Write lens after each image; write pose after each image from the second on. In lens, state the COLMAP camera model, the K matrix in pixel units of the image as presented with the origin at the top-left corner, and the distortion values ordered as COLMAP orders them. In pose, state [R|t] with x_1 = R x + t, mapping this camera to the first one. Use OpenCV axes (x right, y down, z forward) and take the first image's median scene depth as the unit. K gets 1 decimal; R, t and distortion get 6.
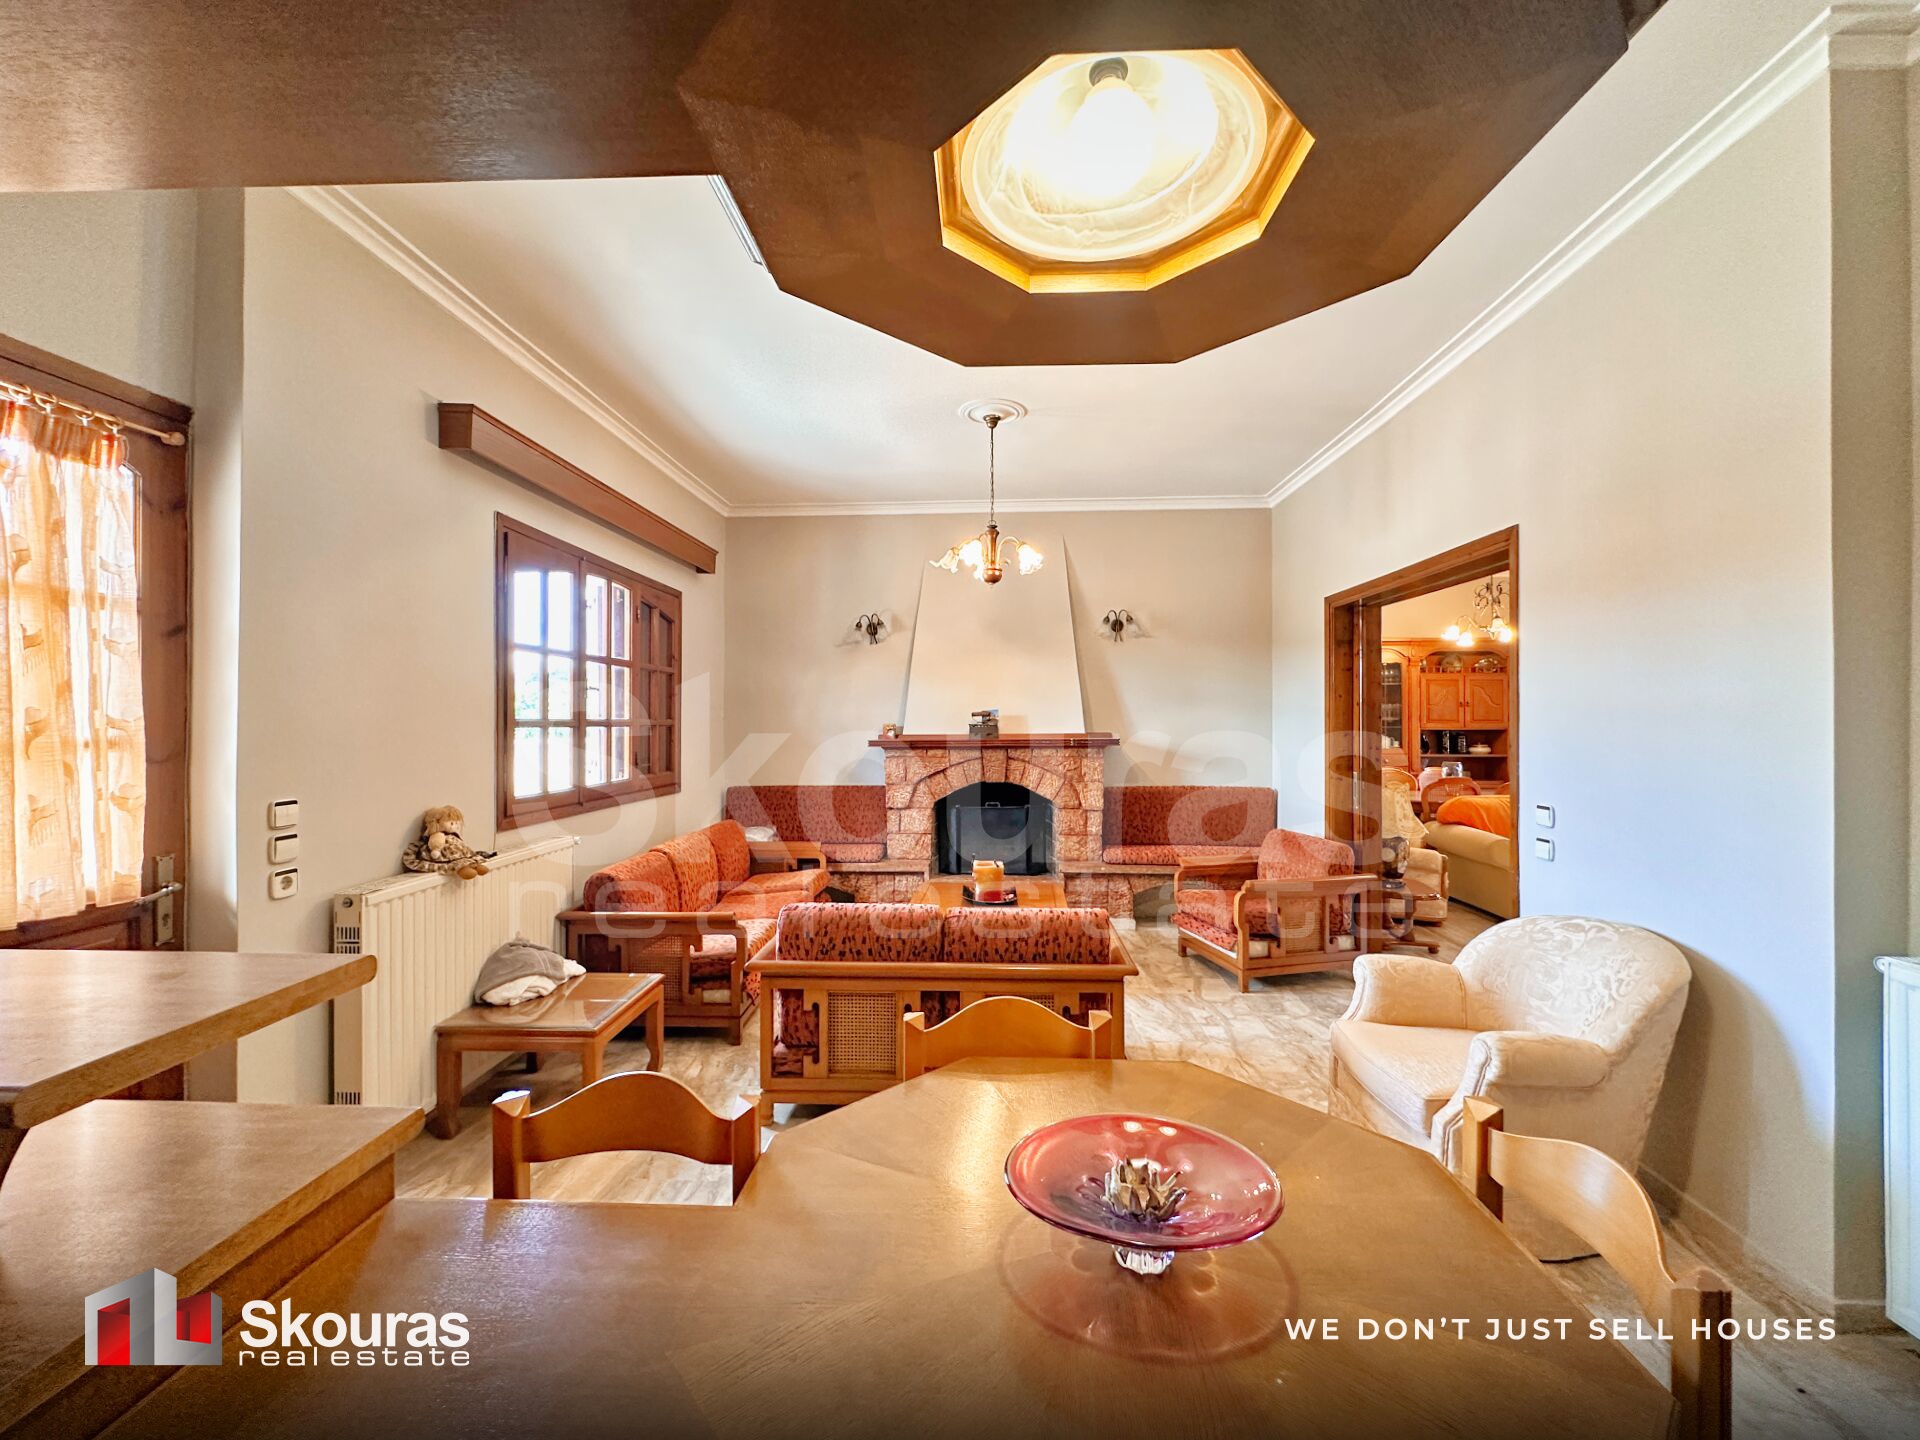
lens RADIAL K [[765.1, 0, 954.4], [0, 765.1, 723.9], [0, 0, 1]] dist [-0.003716, 0.000982]
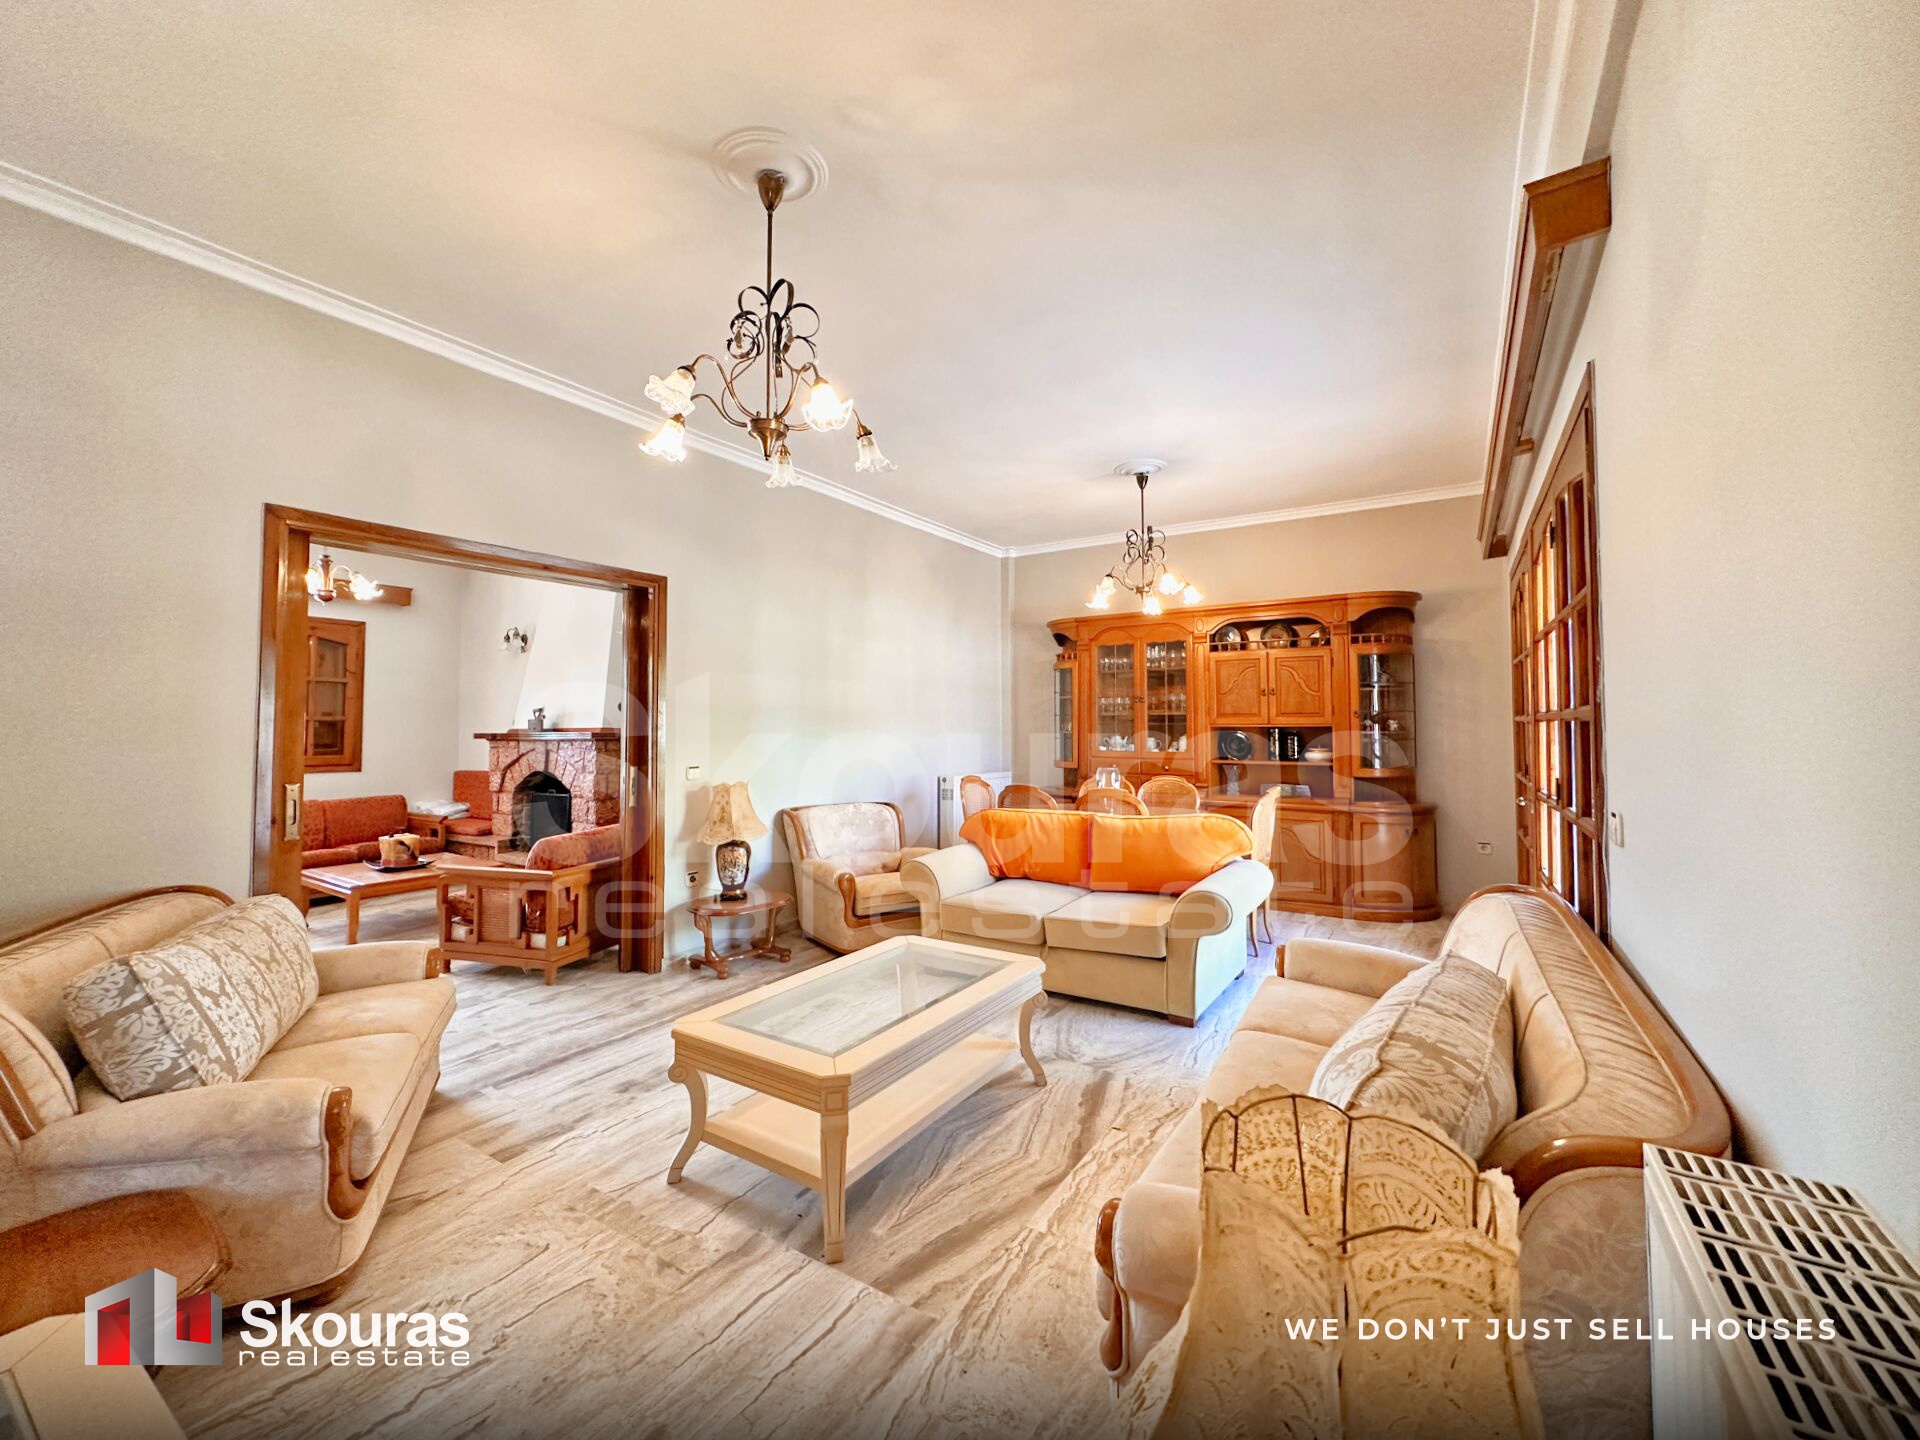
lens RADIAL K [[765.1, 0, 966.9], [0, 765.1, 713.7], [0, 0, 1]] dist [-0.003716, 0.000982]
pose [[0.877065, -0.007883, -0.480307, 1.115967], [0.000342, 0.999875, -0.015787, 0.009614], [0.480372, 0.013682, 0.876958, 0.310698]]
